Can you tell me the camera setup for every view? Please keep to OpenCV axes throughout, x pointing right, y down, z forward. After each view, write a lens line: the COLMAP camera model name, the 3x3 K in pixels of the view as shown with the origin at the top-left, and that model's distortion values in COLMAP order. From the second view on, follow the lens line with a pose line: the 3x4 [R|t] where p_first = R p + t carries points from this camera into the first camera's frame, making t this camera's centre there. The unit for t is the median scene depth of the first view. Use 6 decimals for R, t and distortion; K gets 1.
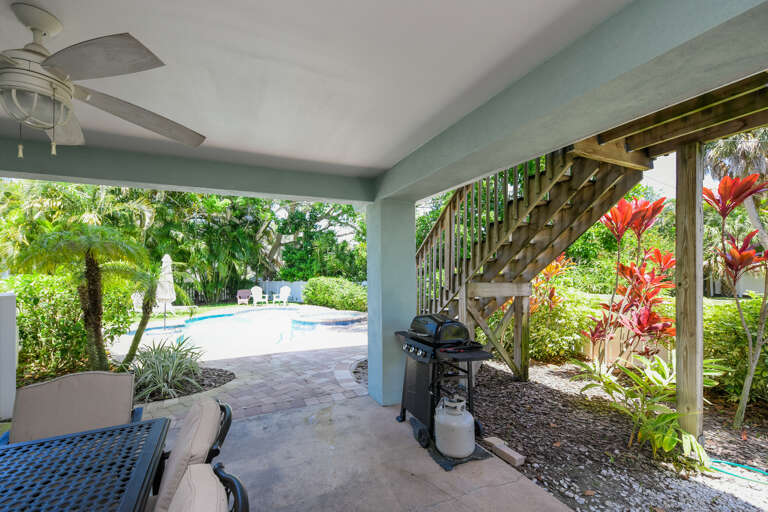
lens RADIAL K [[318.0, 0, 381.7], [0, 318.0, 271.2], [0, 0, 1]] dist [-0.001010, -0.000089]
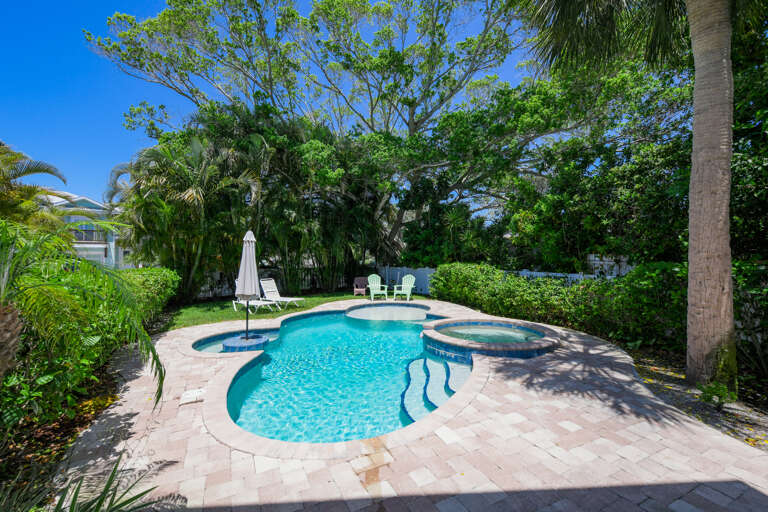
lens RADIAL K [[318.0, 0, 381.7], [0, 318.0, 271.2], [0, 0, 1]] dist [-0.001010, -0.000089]
pose [[0.934021, 0.013178, -0.356975, -0.080170], [0.004319, 0.998830, 0.048171, 0.001081], [0.357192, -0.046535, 0.932871, 0.231640]]
